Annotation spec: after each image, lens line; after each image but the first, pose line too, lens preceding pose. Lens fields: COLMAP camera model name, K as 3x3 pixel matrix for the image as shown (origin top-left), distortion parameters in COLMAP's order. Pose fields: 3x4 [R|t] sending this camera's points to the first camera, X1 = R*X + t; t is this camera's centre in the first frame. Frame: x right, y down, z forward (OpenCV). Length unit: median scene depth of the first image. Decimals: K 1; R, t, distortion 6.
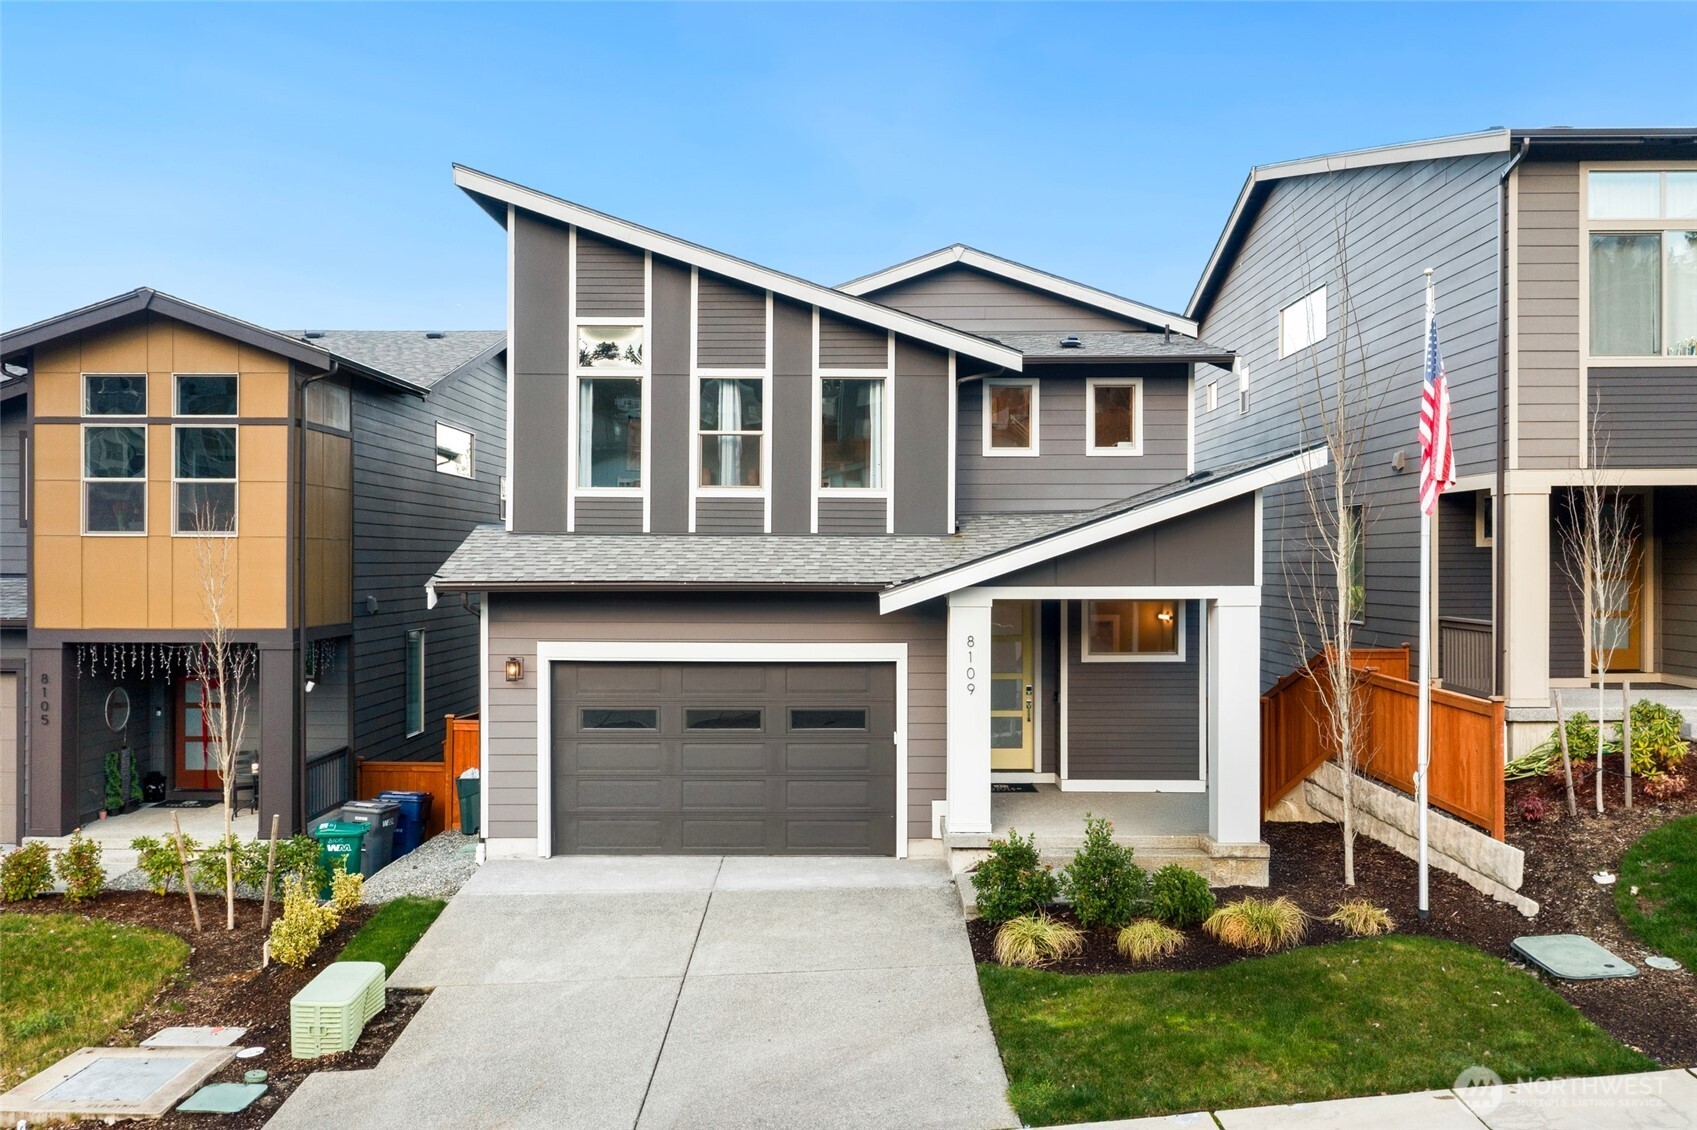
lens RADIAL K [[1337.5, 0, 848.5], [0, 1337.5, 565.0], [0, 0, 1]] dist [-0.013183, -0.004401]
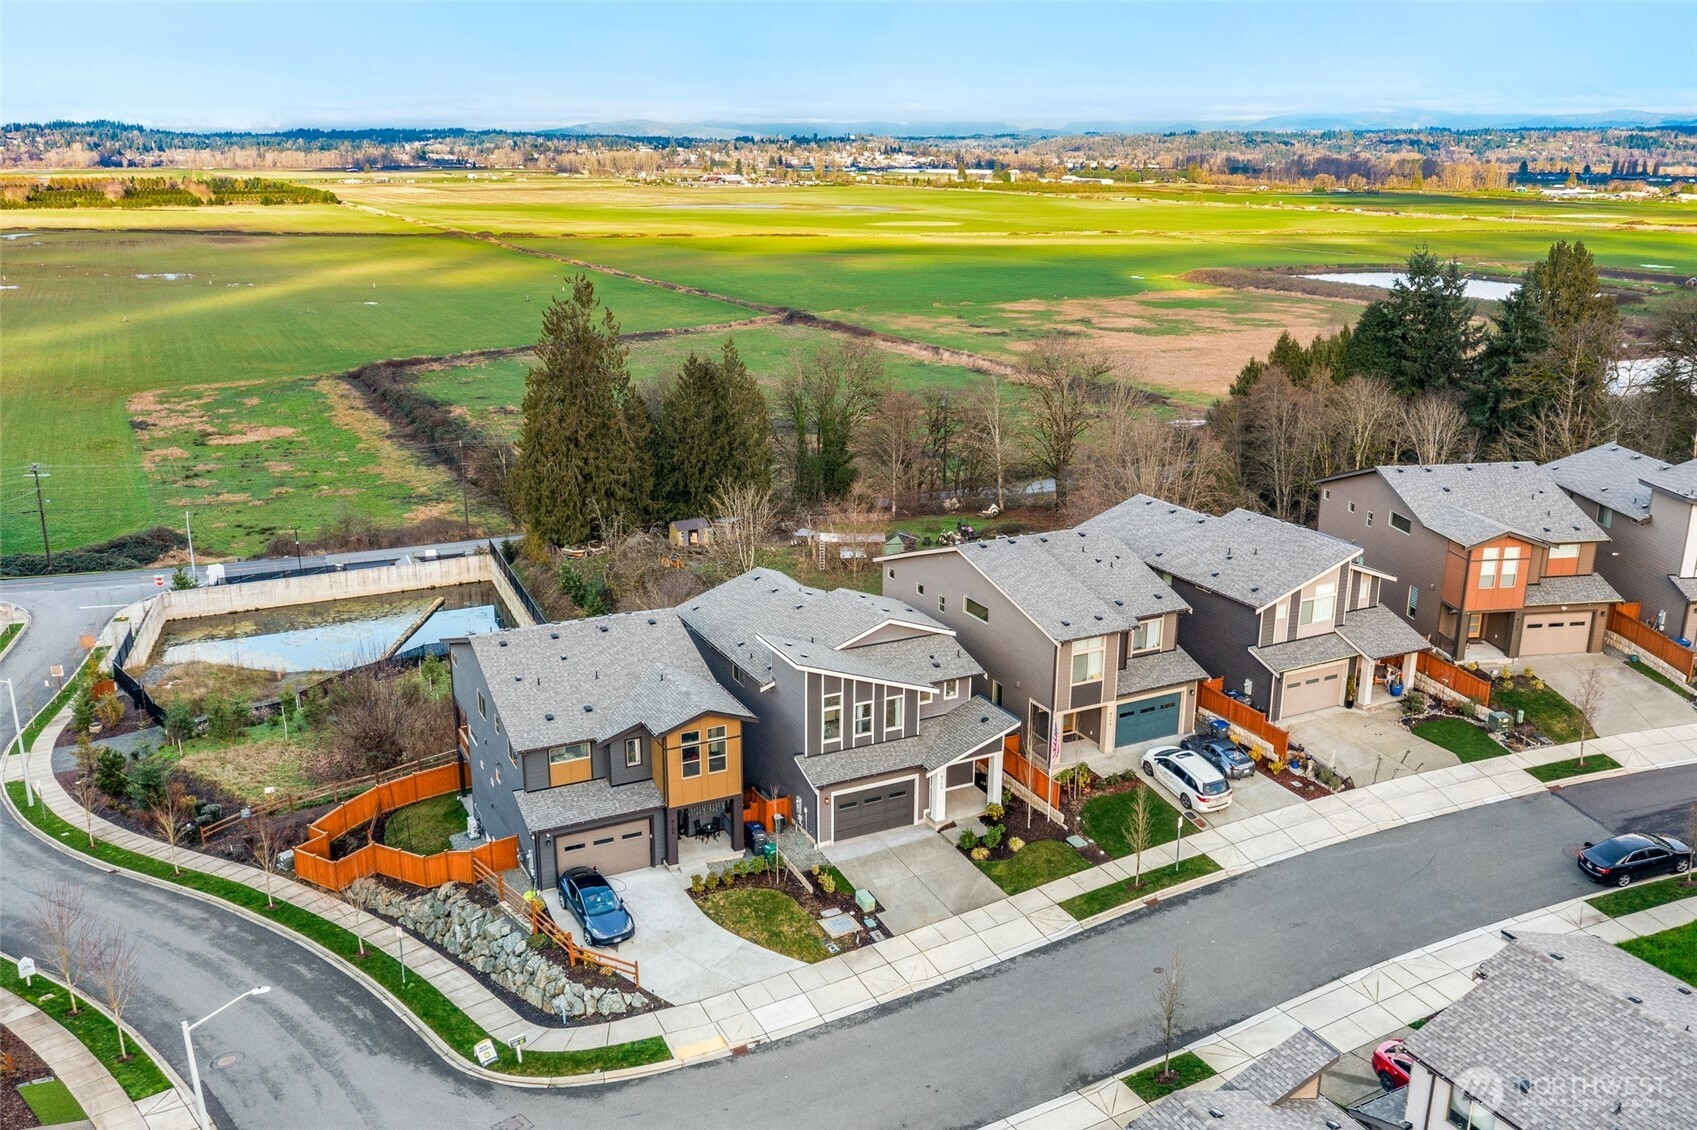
lens RADIAL K [[1385.3, 0, 848.5], [0, 1385.3, 565.0], [0, 0, 1]] dist [-0.034943, 0.000448]
pose [[0.889458, -0.121941, 0.440449, -1.698245], [-0.005968, 0.960565, 0.277991, -1.517812], [-0.456978, -0.249890, 0.853655, -2.005384]]
